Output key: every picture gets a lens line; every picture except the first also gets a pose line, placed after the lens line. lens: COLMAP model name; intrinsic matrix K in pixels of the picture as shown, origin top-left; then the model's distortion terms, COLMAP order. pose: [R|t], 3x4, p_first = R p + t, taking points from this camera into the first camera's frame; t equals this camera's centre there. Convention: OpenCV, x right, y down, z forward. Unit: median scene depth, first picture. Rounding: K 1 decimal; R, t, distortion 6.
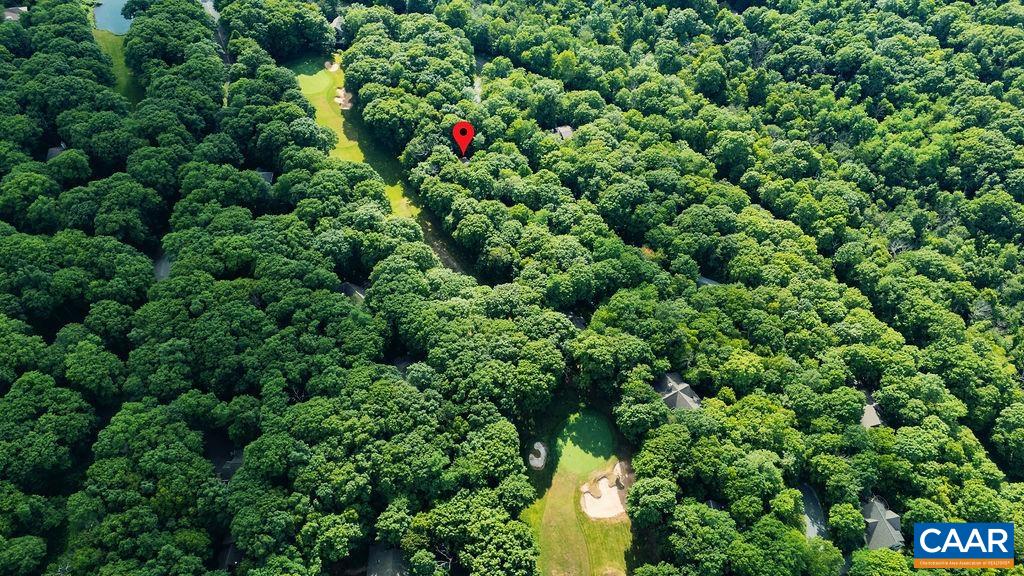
lens RADIAL K [[753.9, 0, 515.4], [0, 753.9, 291.0], [0, 0, 1]] dist [0.097723, -0.109758]
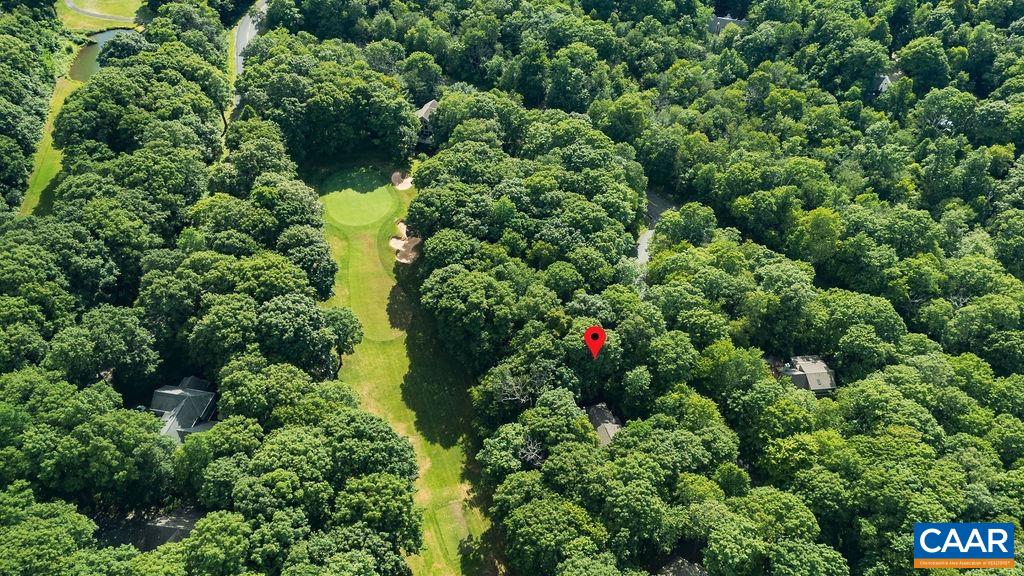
lens RADIAL K [[753.9, 0, 515.4], [0, 753.9, 291.0], [0, 0, 1]] dist [0.097723, -0.109758]
pose [[0.975772, 0.151756, -0.157605, -0.053503], [-0.166164, 0.982633, -0.082594, -0.189542], [0.142334, 0.106781, 0.984042, 0.476952]]
